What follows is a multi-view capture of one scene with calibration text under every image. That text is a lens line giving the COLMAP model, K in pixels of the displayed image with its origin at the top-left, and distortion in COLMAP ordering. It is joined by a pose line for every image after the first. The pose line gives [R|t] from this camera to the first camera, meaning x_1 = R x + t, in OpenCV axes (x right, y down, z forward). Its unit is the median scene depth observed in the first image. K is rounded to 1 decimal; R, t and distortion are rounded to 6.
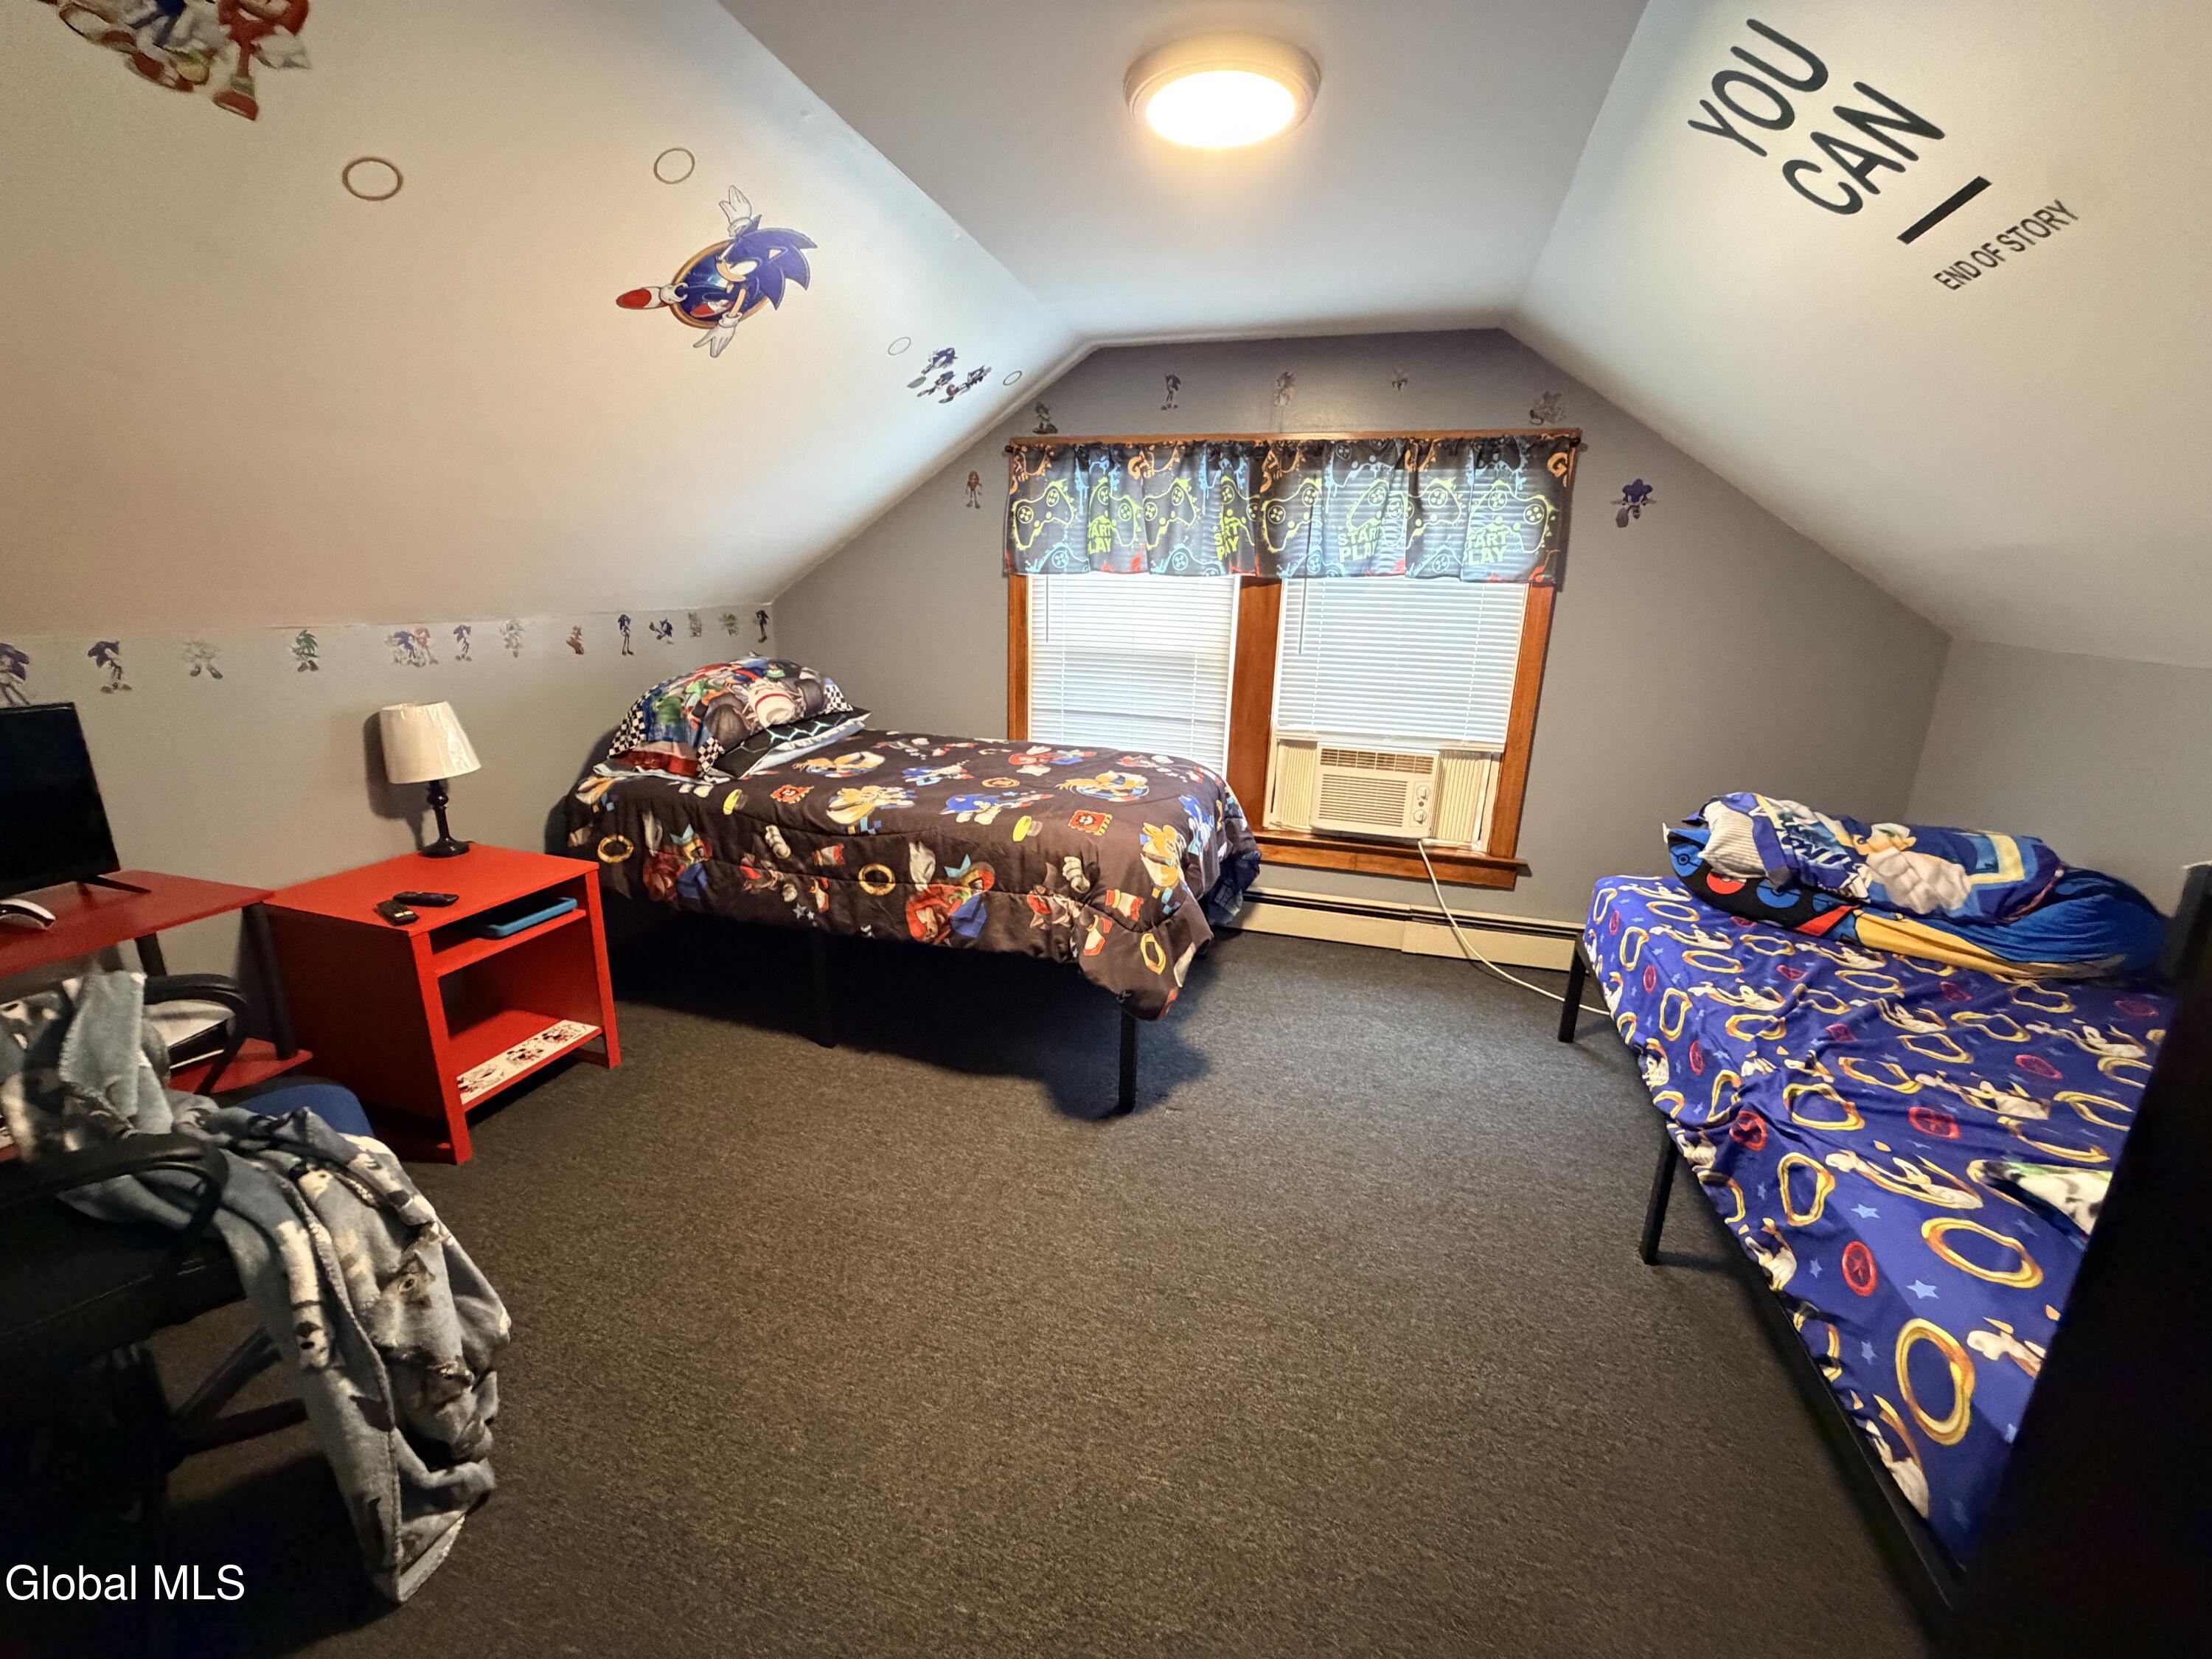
lens RADIAL K [[883.1, 0, 1102.7], [0, 883.1, 833.2], [0, 0, 1]] dist [0.005967, -0.000052]
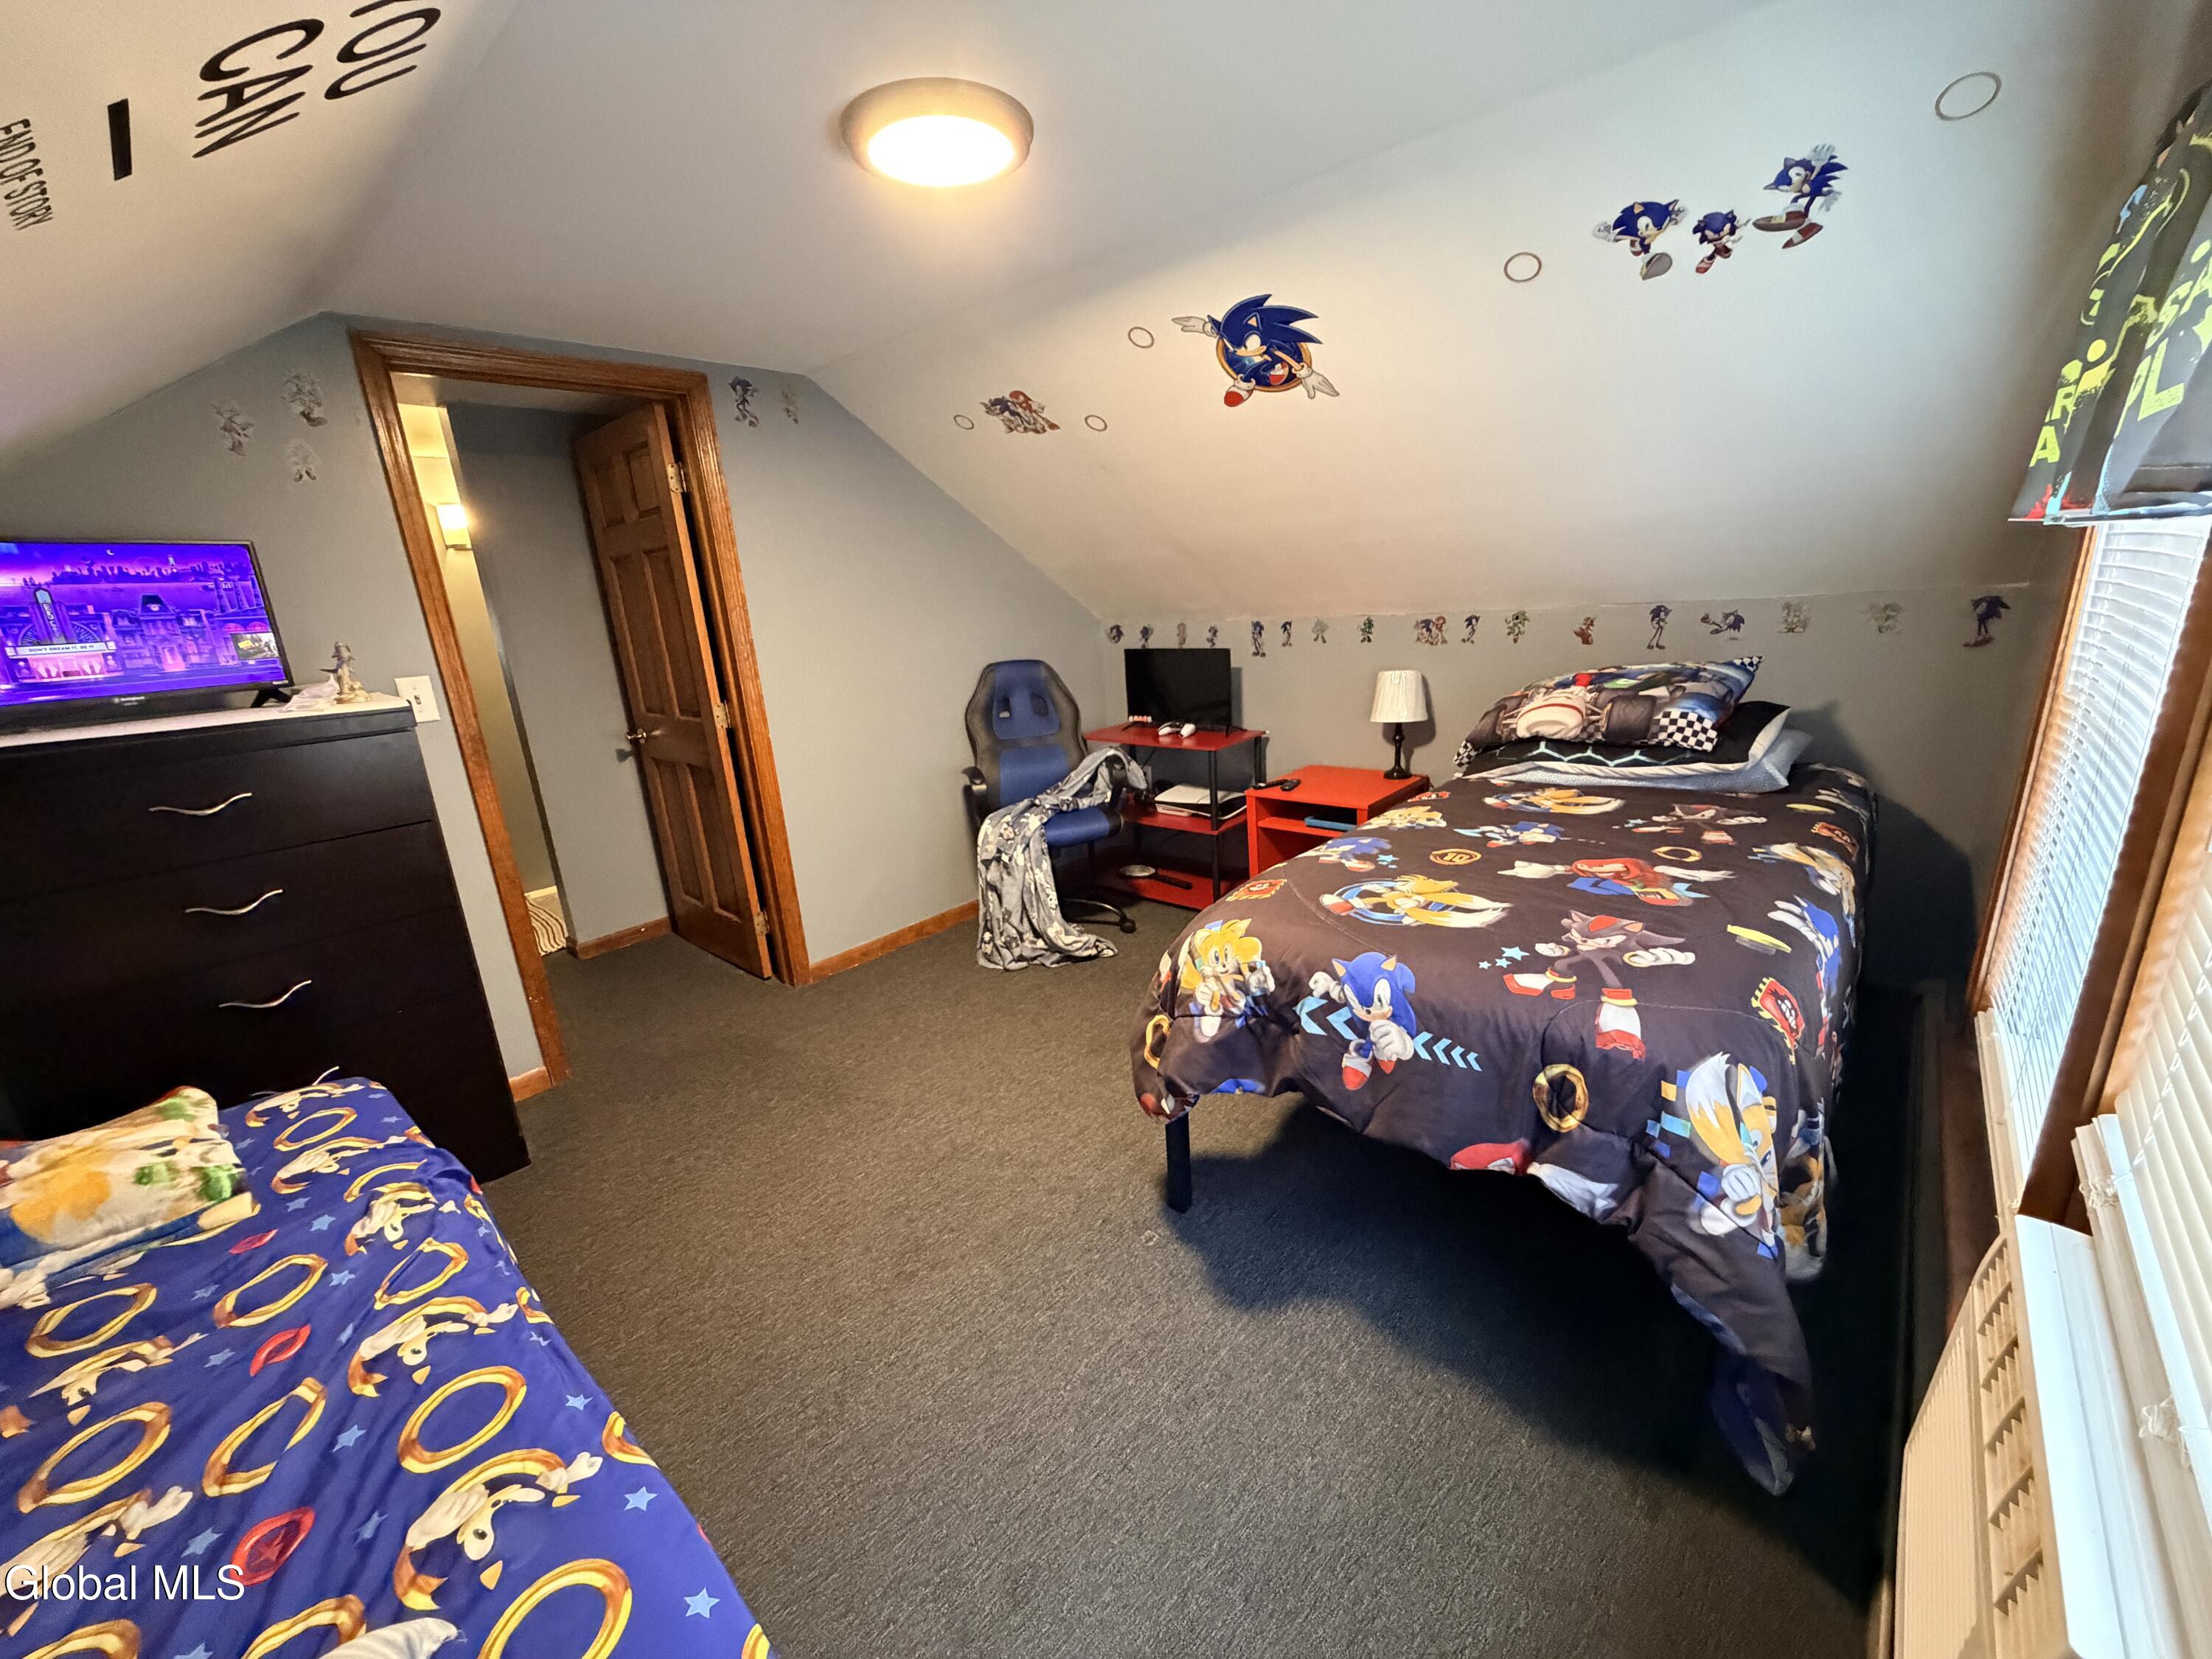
lens RADIAL K [[883.1, 0, 1106.1], [0, 883.1, 828.6], [0, 0, 1]] dist [0.005967, -0.000052]
pose [[-0.421148, 0.246877, -0.872746, 0.604102], [-0.195861, 0.914784, 0.353282, -0.264846], [0.885592, 0.319721, -0.336906, 0.935873]]
